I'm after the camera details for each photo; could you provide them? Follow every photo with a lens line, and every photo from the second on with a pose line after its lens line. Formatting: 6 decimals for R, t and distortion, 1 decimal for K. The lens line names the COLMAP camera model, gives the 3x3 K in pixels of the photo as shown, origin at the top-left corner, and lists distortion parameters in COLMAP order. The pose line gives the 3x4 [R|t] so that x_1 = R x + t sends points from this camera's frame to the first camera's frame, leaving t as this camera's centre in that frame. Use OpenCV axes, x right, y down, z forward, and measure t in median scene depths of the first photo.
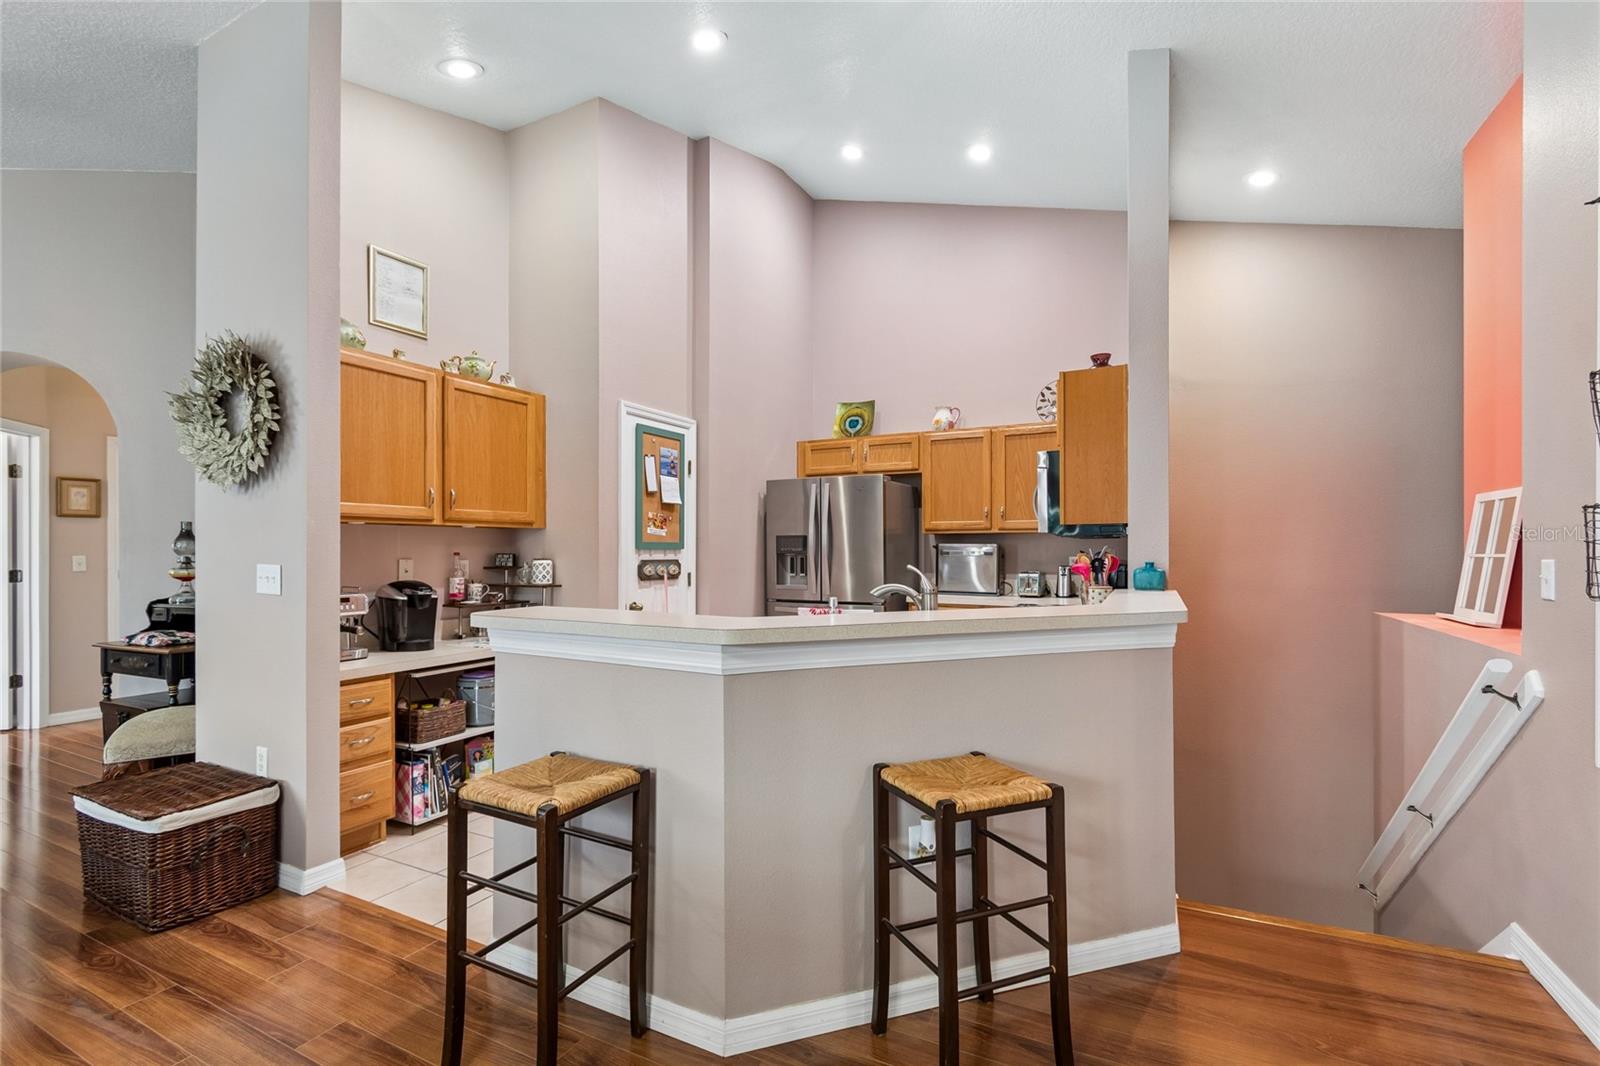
lens RADIAL K [[709.3, 0, 800.4], [0, 709.3, 549.8], [0, 0, 1]] dist [0.000286, -0.000328]
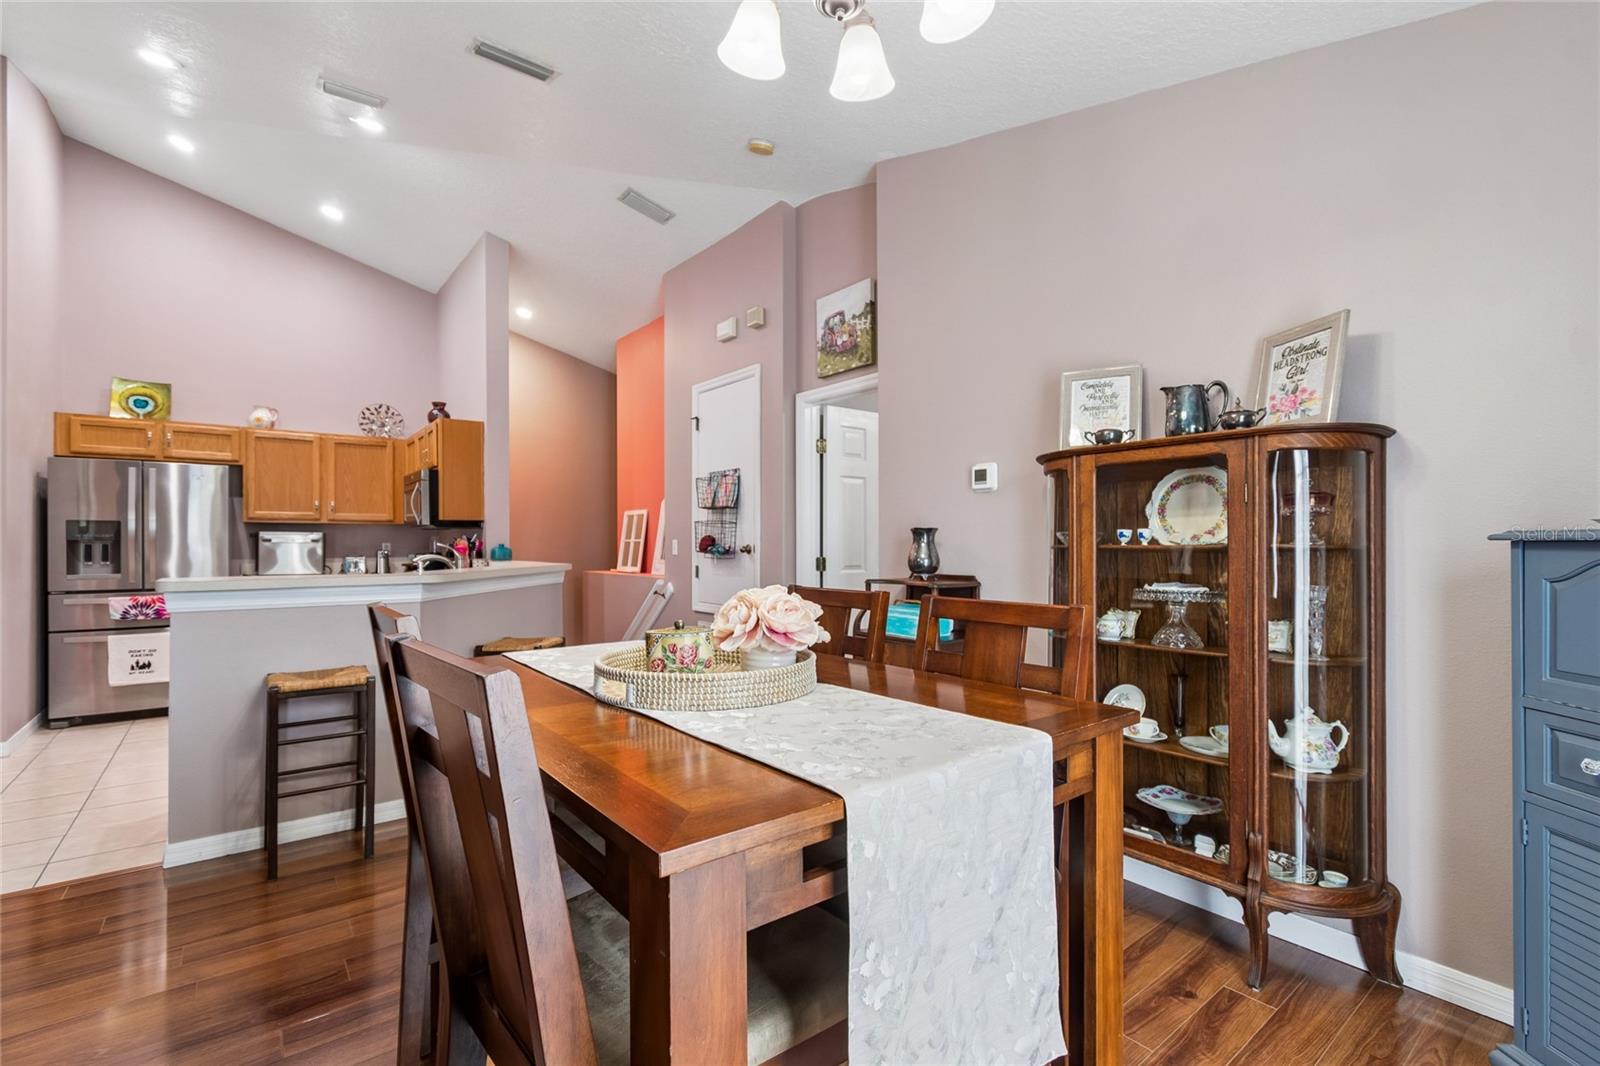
lens RADIAL K [[704.1, 0, 801.5], [0, 704.1, 544.2], [0, 0, 1]] dist [0.000720, -0.000808]
pose [[0.417196, -0.002379, 0.908813, -0.533668], [0.001073, 0.999997, 0.002125, 0.010881], [-0.908816, 0.000089, 0.417197, -0.249996]]
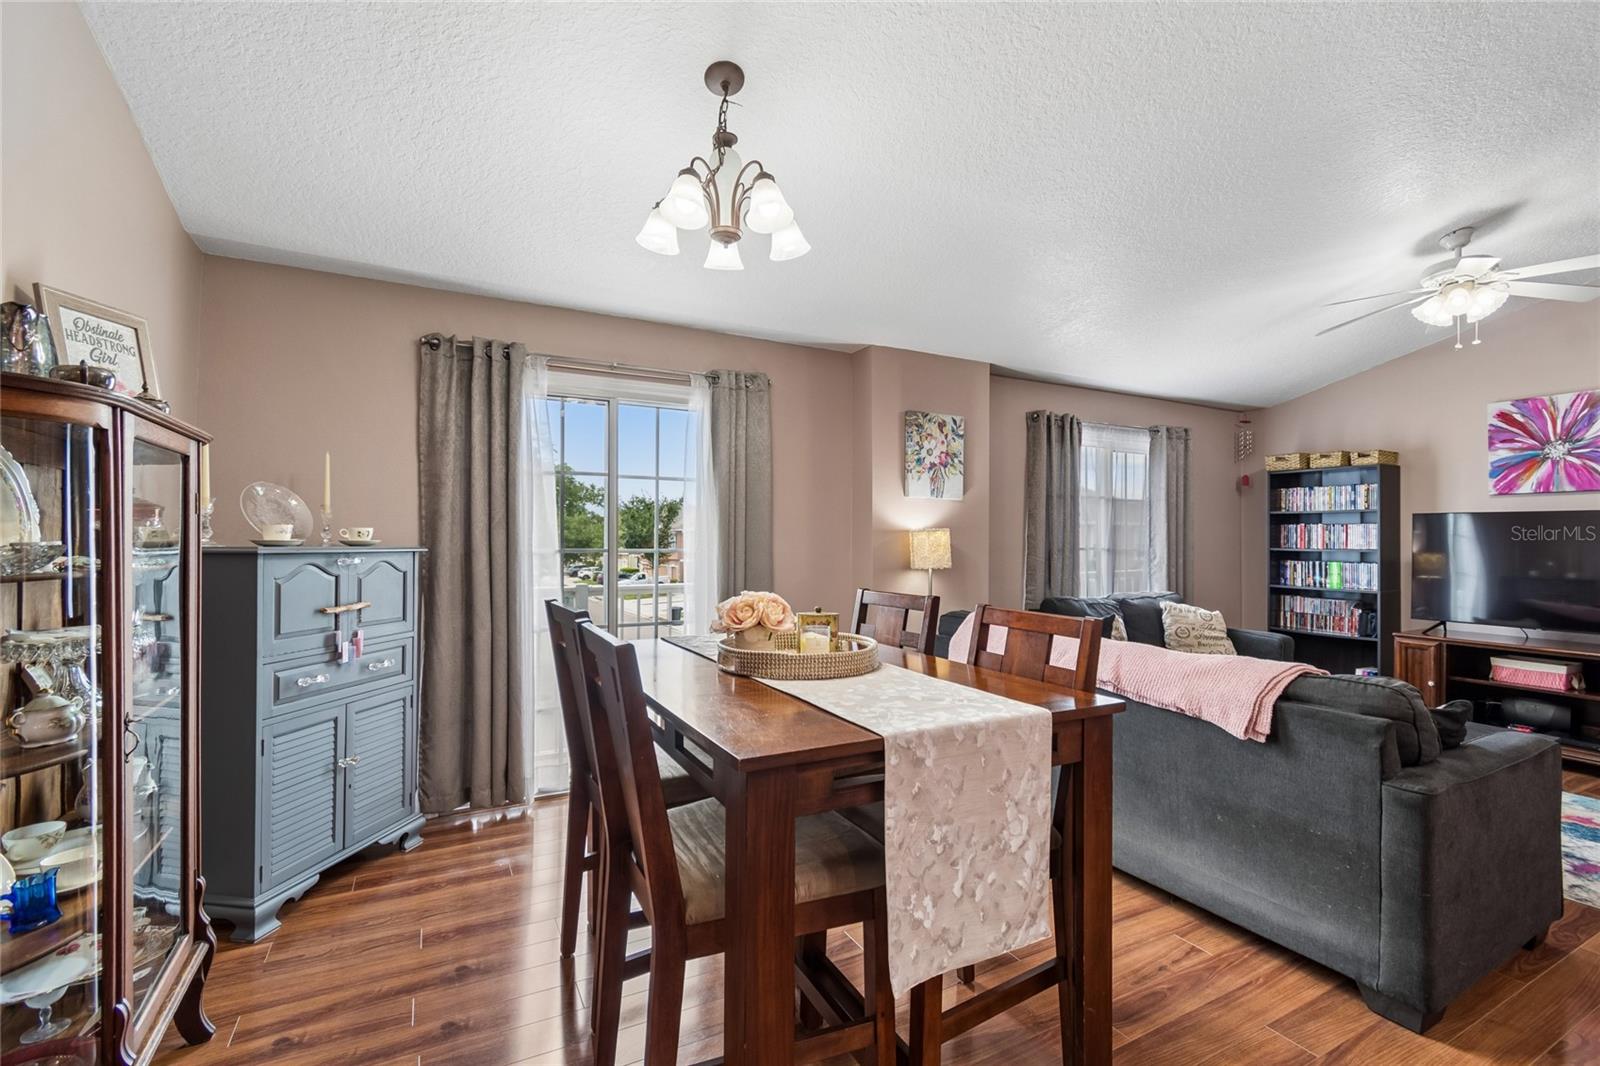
lens RADIAL K [[702.8, 0, 796.2], [0, 702.8, 533.0], [0, 0, 1]] dist [-0.000539, -0.000575]
pose [[-0.580460, -0.013405, -0.814178, 0.109684], [-0.004149, 0.999900, -0.013505, 0.000474], [0.814278, -0.004461, -0.580458, 0.183718]]
